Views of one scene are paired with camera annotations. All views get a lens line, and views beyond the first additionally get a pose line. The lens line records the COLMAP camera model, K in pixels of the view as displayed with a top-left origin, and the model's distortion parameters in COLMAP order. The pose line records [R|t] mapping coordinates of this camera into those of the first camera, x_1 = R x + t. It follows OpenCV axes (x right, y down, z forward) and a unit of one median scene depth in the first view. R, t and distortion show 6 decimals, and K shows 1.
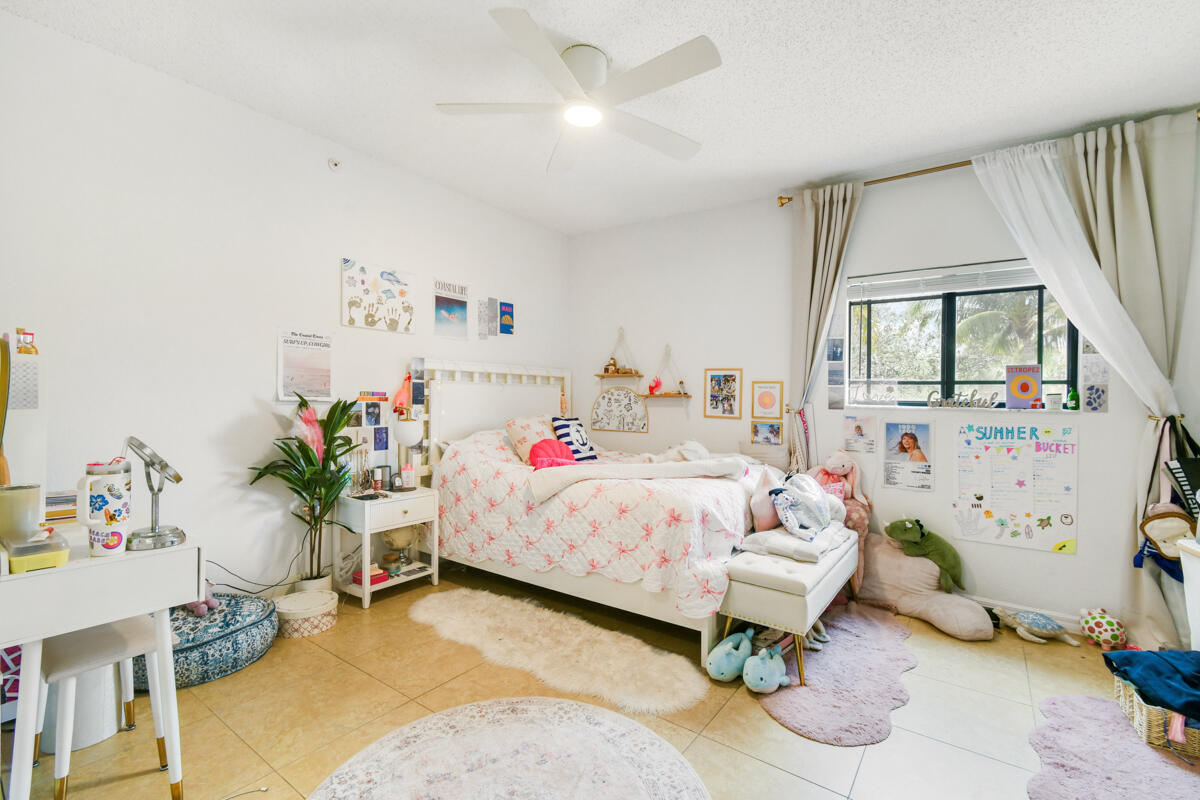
lens RADIAL K [[528.4, 0, 594.9], [0, 528.4, 399.3], [0, 0, 1]] dist [0.013036, -0.005330]
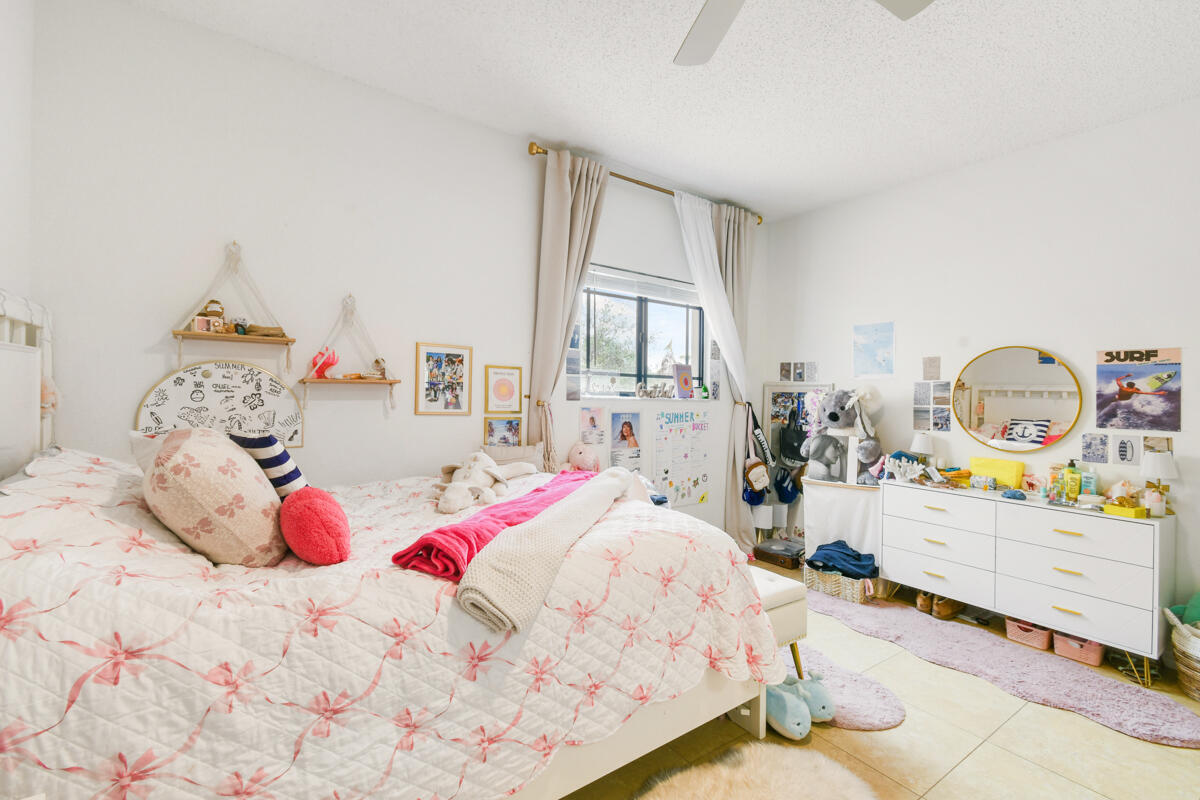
lens RADIAL K [[528.4, 0, 623.2], [0, 528.4, 386.6], [0, 0, 1]] dist [0.013036, -0.005330]
pose [[0.309970, 0.003210, 0.950741, -0.425329], [-0.019545, 0.999804, 0.002997, -0.010407], [-0.950546, -0.019511, 0.309972, 0.671324]]
